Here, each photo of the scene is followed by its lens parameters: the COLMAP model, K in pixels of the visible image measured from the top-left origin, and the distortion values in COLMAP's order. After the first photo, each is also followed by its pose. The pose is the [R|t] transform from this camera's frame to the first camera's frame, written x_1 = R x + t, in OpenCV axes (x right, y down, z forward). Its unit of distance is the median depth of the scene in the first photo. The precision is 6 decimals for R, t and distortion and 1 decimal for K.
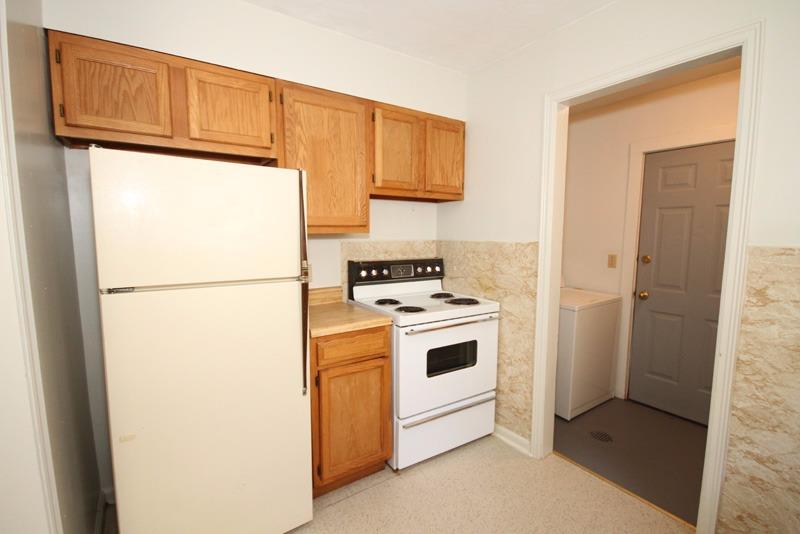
lens RADIAL K [[378.8, 0, 406.0], [0, 378.8, 271.0], [0, 0, 1]] dist [-0.001857, -0.000539]
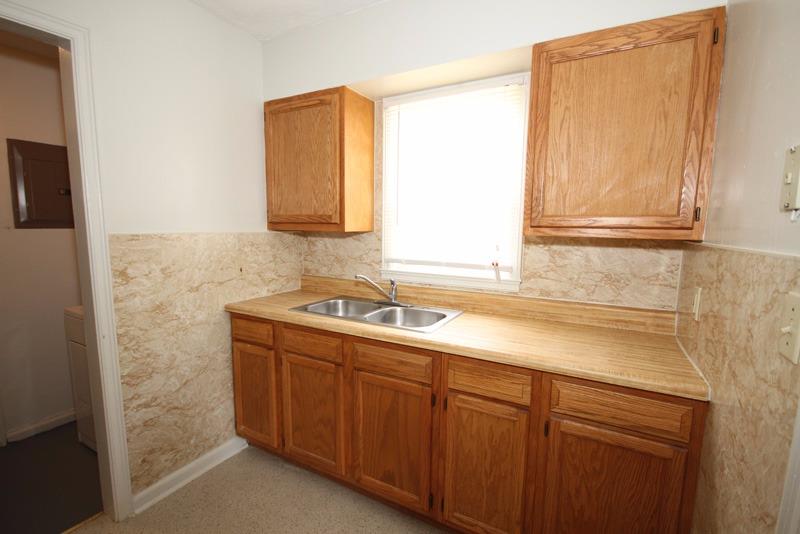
lens RADIAL K [[378.8, 0, 402.9], [0, 378.8, 270.9], [0, 0, 1]] dist [-0.001857, -0.000539]
pose [[-0.433291, -0.111885, 0.894282, -0.506545], [0.086635, 0.982499, 0.164897, -0.069887], [-0.897080, 0.148924, -0.416015, 0.708699]]
